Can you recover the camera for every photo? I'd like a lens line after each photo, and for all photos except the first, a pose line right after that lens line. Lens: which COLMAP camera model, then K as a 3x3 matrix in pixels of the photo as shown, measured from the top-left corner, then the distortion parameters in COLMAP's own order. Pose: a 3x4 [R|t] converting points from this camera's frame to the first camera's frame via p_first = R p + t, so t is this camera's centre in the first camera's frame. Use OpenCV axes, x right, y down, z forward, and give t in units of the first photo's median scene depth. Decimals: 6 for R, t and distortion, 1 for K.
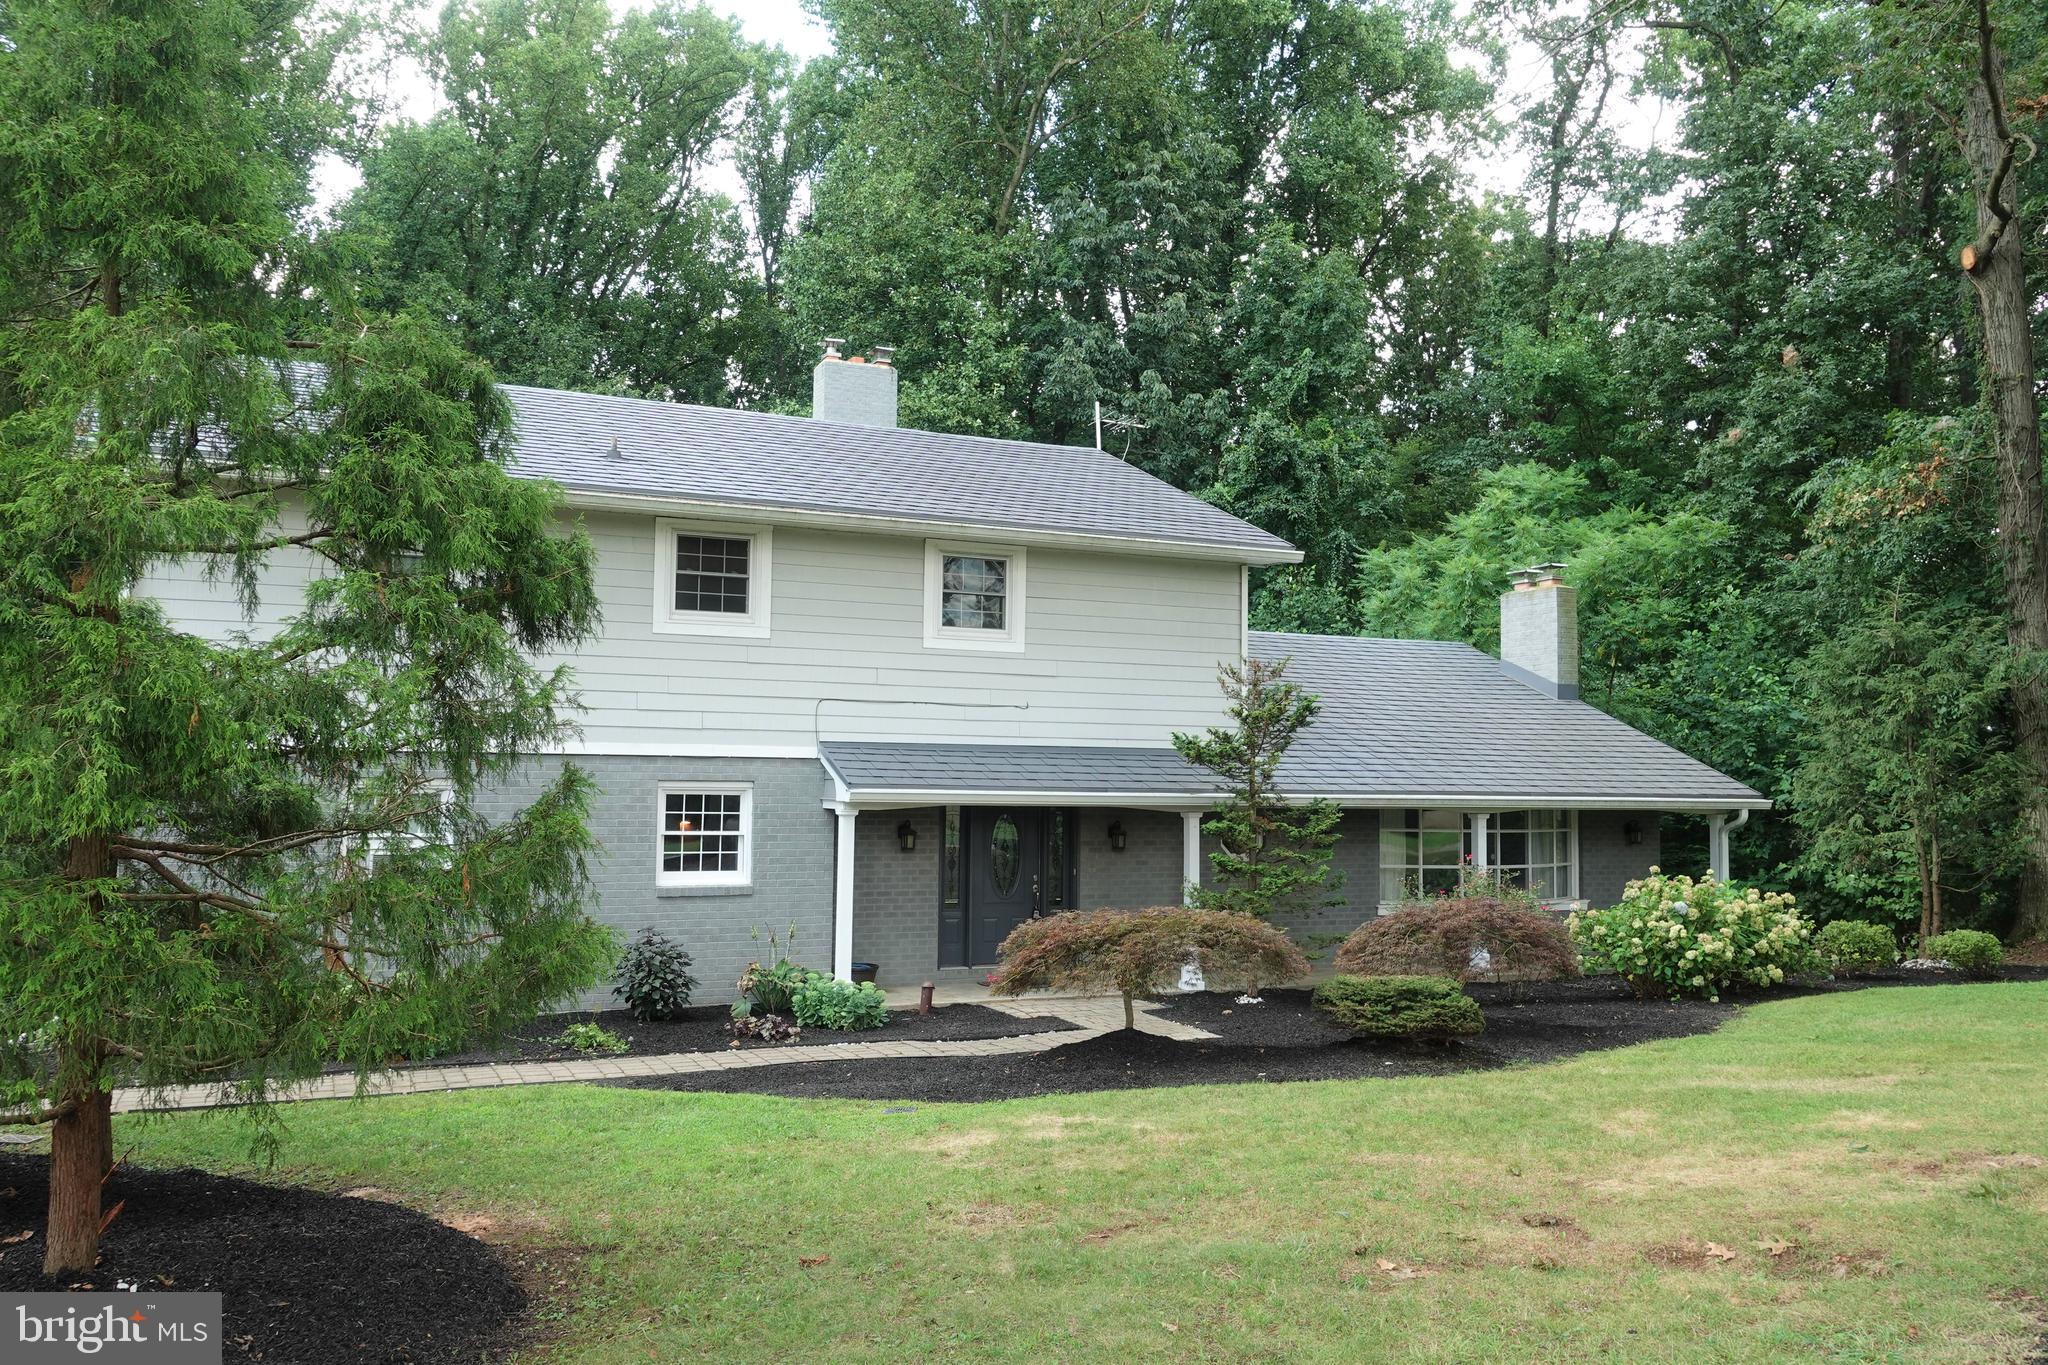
lens RADIAL K [[1584.1, 0, 1027.1], [0, 1584.1, 723.3], [0, 0, 1]] dist [-0.002023, -0.001590]
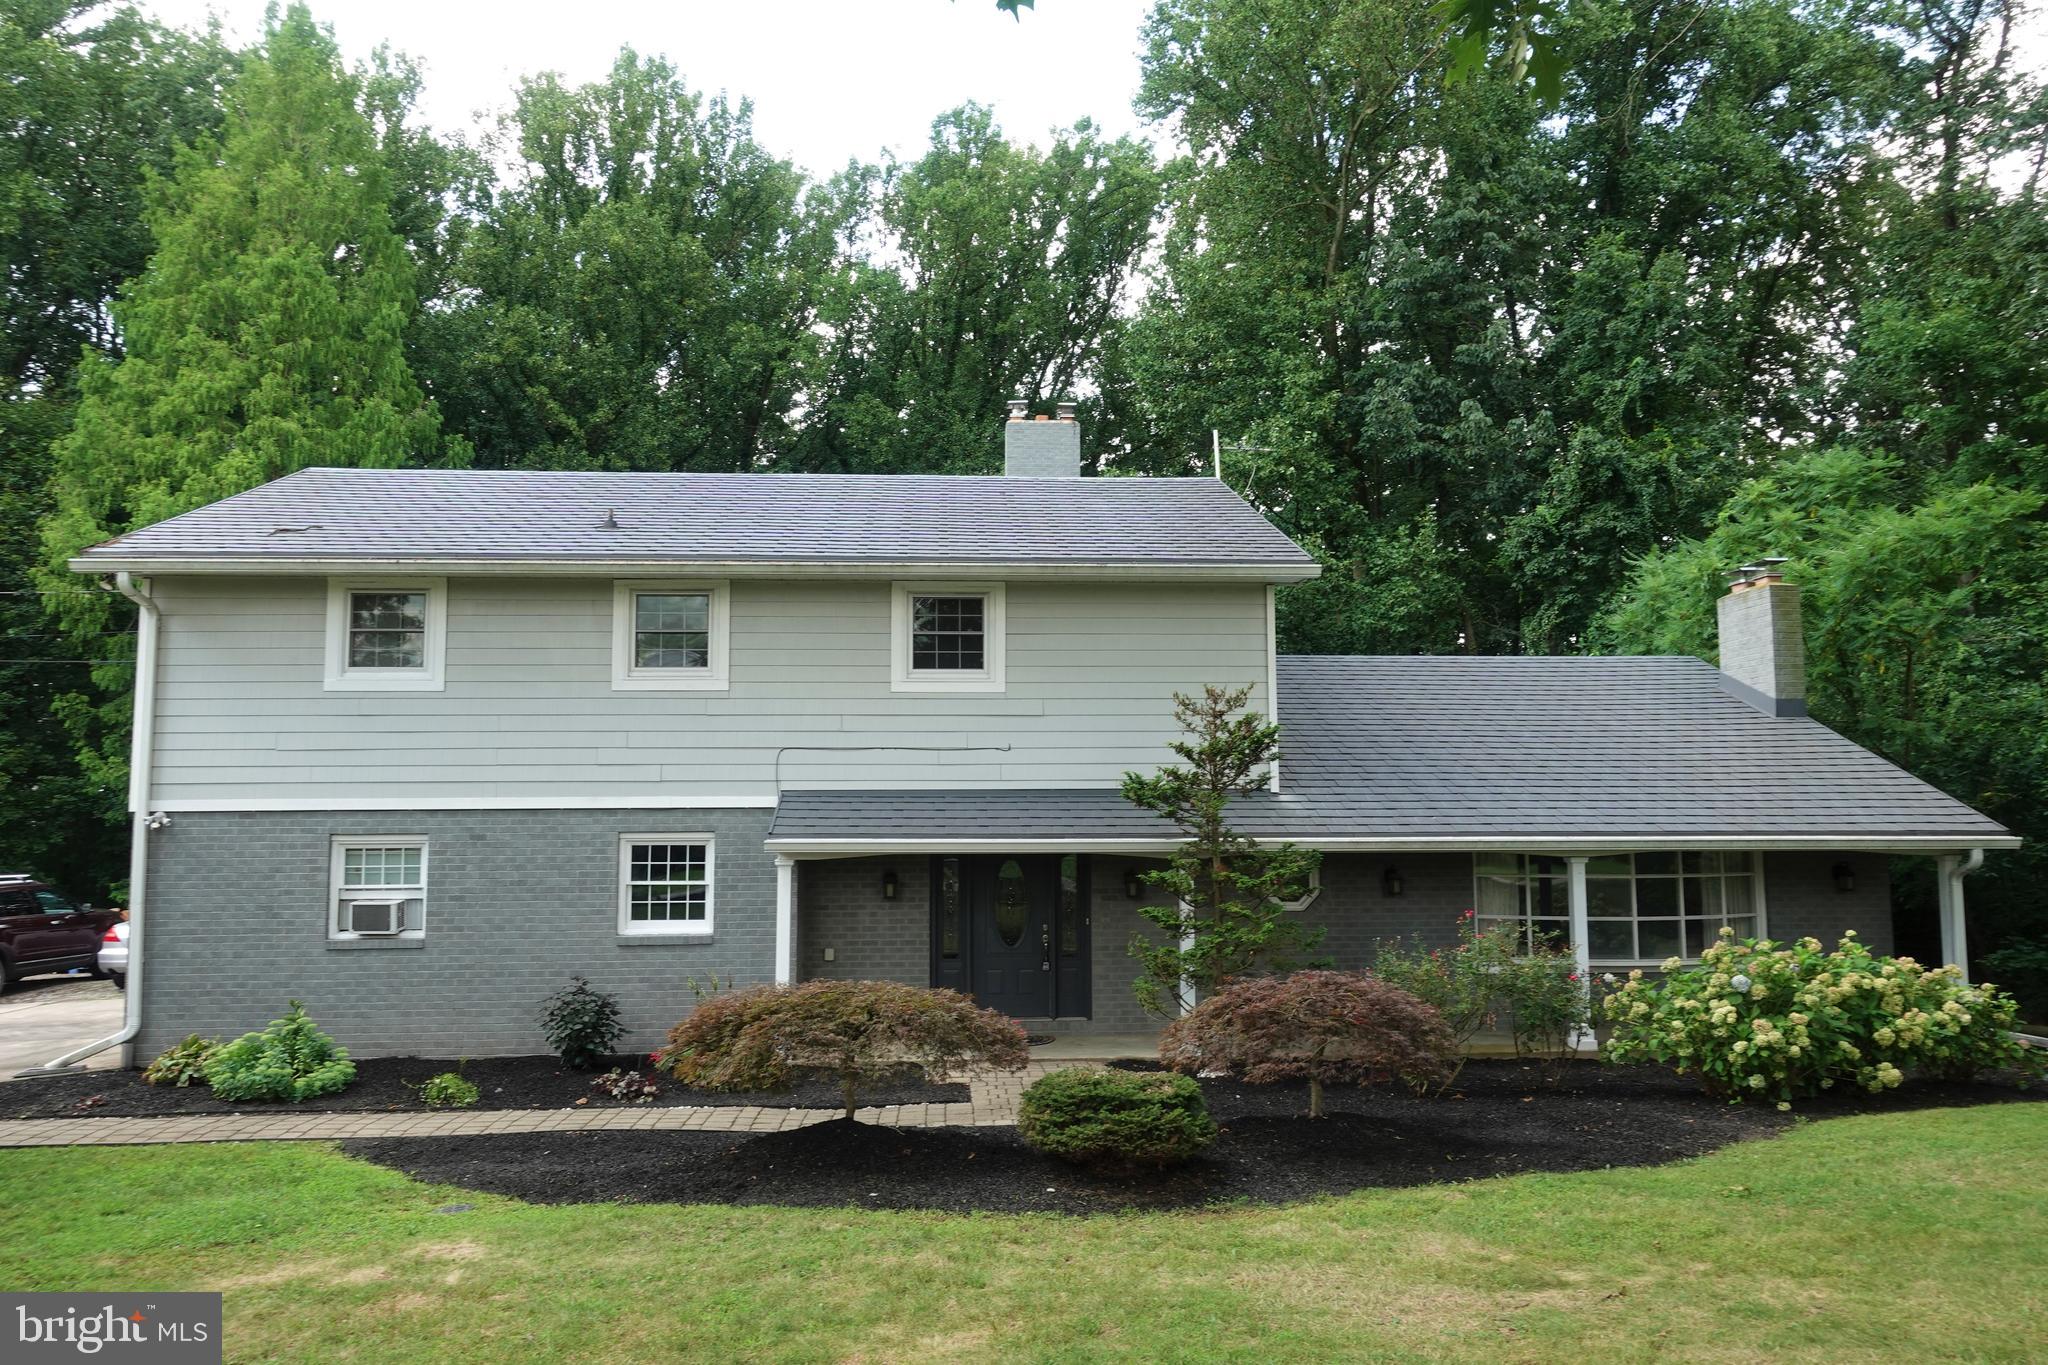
lens RADIAL K [[1413.0, 0, 1024.0], [0, 1413.0, 682.5], [0, 0, 1]] dist [0.002332, -0.003586]
pose [[0.931915, -0.048891, -0.359365, 0.314349], [0.027951, 0.997607, -0.063241, 0.003914], [0.361597, 0.048891, 0.931052, 0.206829]]
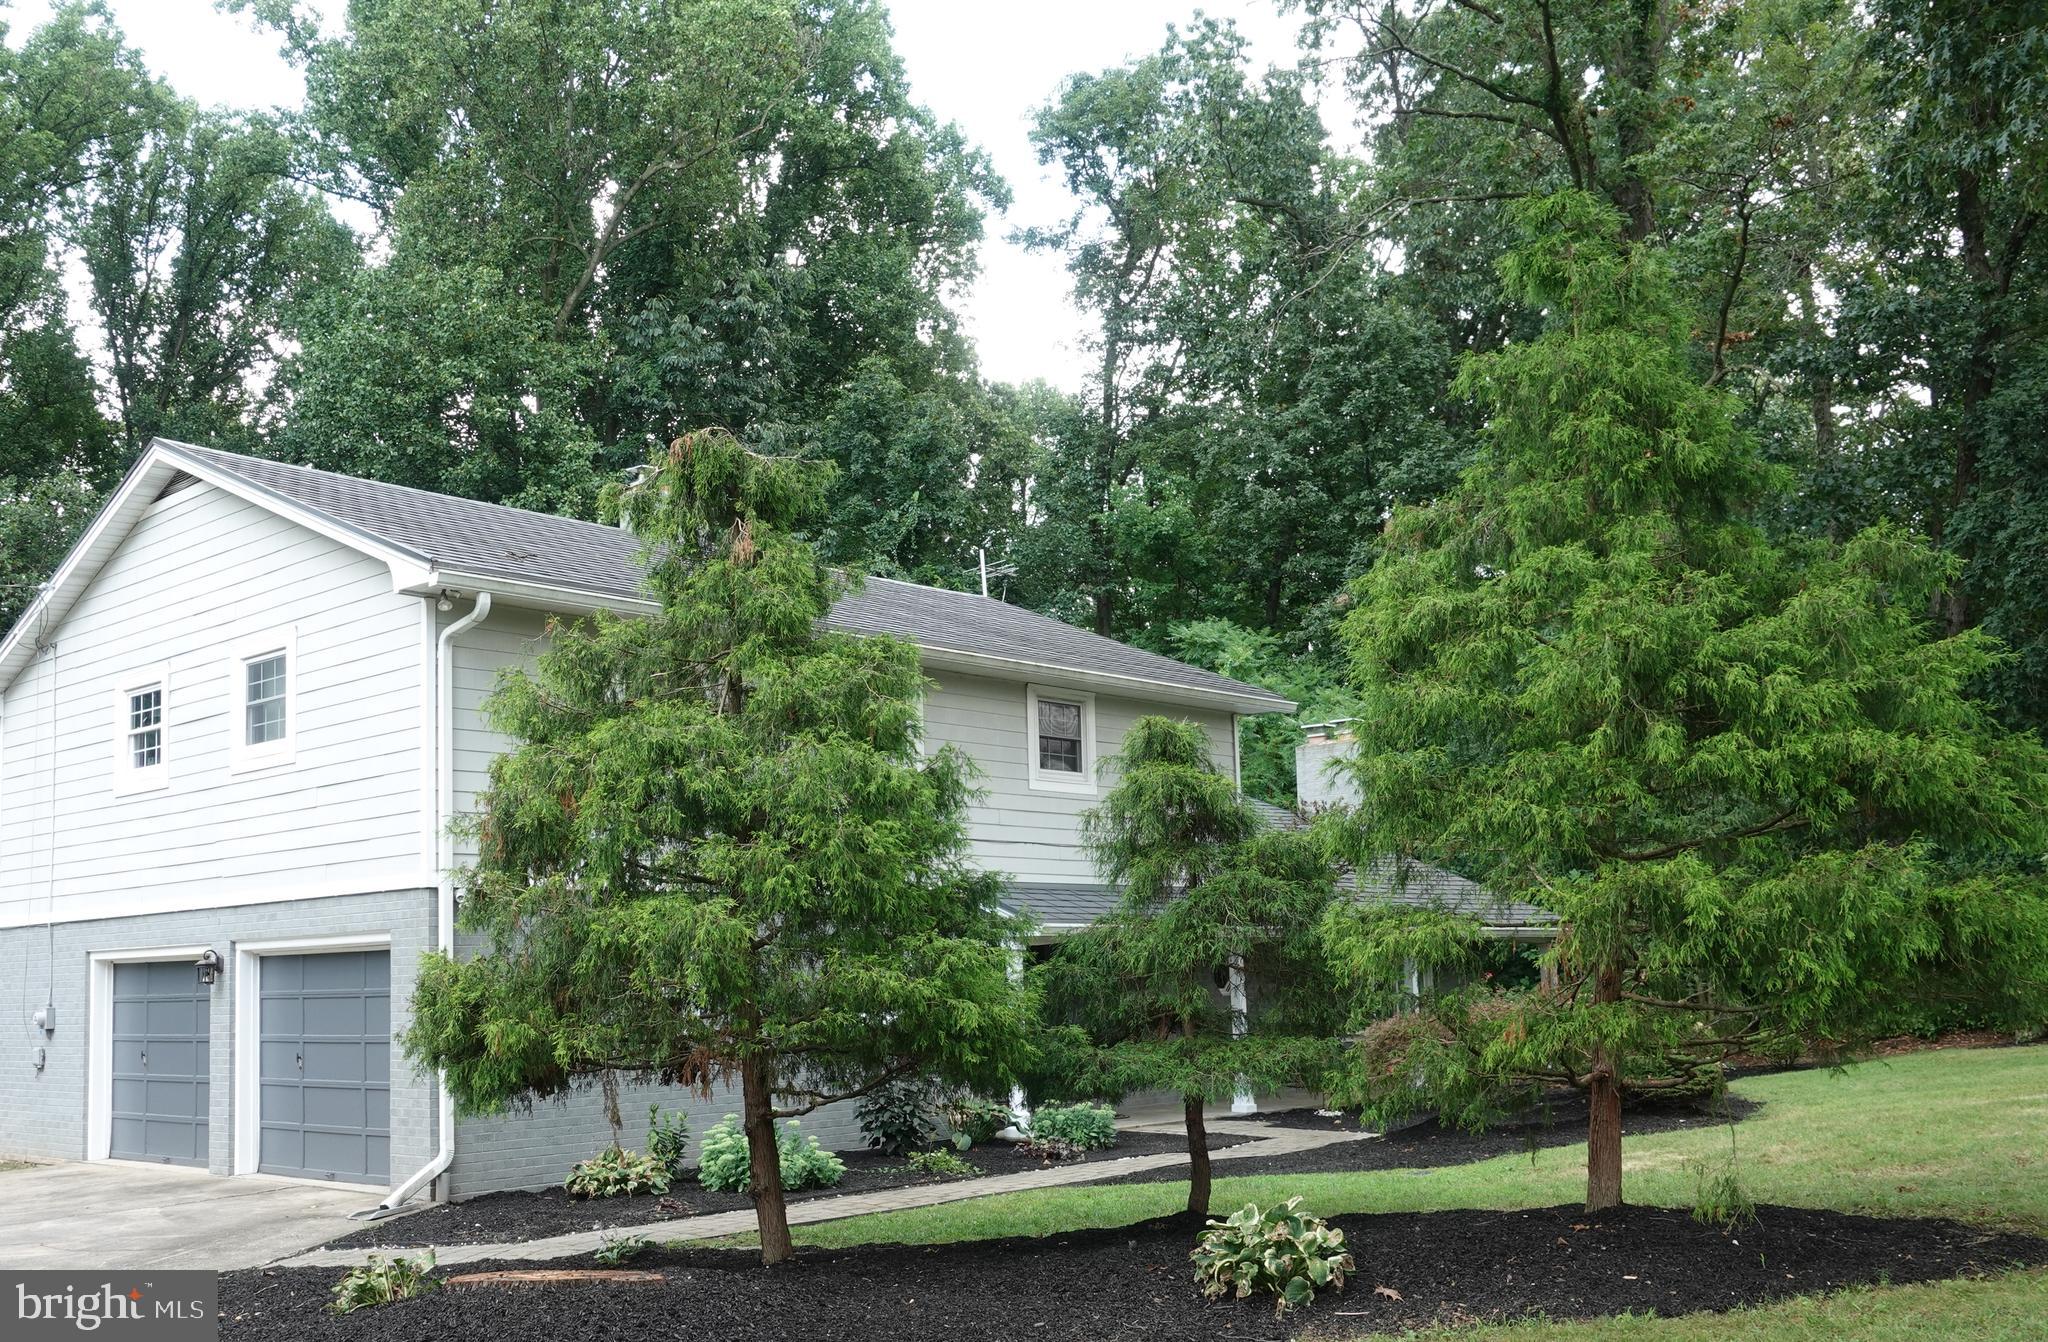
lens RADIAL K [[1887.5, 0, 954.2], [0, 1887.5, 817.3], [0, 0, 1]] dist [-0.003043, 0.003521]
pose [[0.929862, -0.007368, 0.367836, -0.532267], [0.025957, 0.998622, -0.045613, 0.024081], [-0.366993, 0.051962, 0.928771, -0.115800]]
